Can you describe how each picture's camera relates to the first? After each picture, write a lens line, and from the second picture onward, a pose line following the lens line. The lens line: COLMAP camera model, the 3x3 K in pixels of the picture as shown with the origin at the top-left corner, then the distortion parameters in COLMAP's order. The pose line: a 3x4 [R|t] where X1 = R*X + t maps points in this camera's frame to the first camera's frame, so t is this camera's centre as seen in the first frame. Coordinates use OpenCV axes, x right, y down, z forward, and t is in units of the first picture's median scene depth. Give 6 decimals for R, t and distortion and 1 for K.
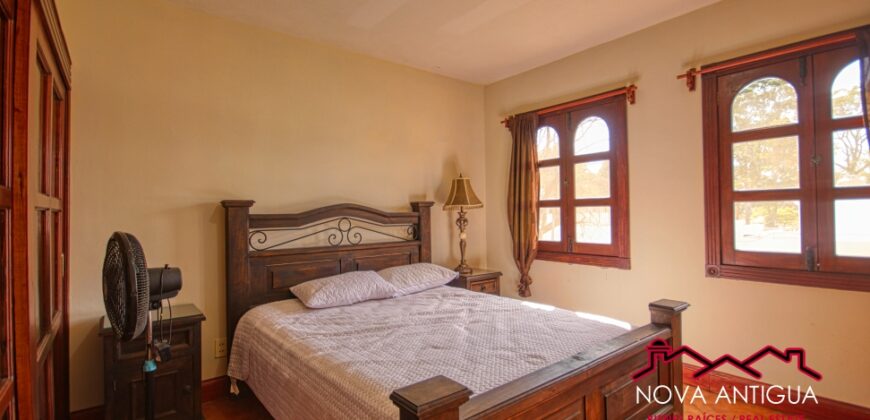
lens RADIAL K [[397.4, 0, 449.2], [0, 397.4, 209.6], [0, 0, 1]] dist [0.003570, -0.007053]
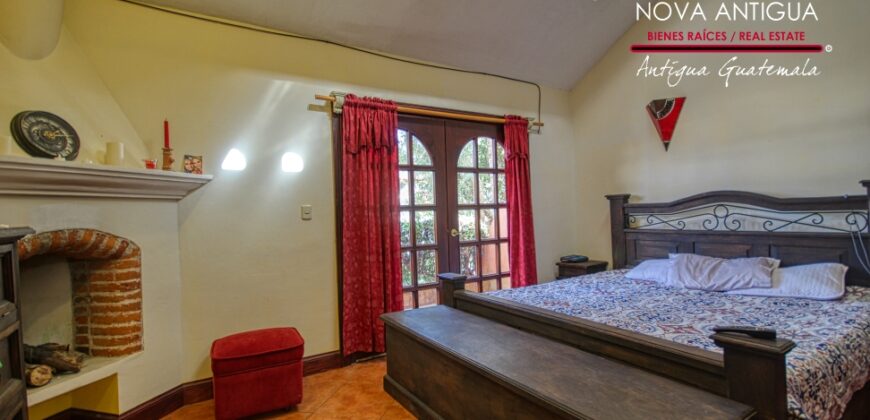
lens RADIAL K [[397.4, 0, 449.2], [0, 397.4, 209.6], [0, 0, 1]] dist [0.003570, -0.007053]
pose [[-0.113367, 0.008302, -0.993519, 0.937335], [0.045399, 0.998964, 0.003168, -0.004227], [0.992515, -0.044746, -0.113626, 0.409430]]
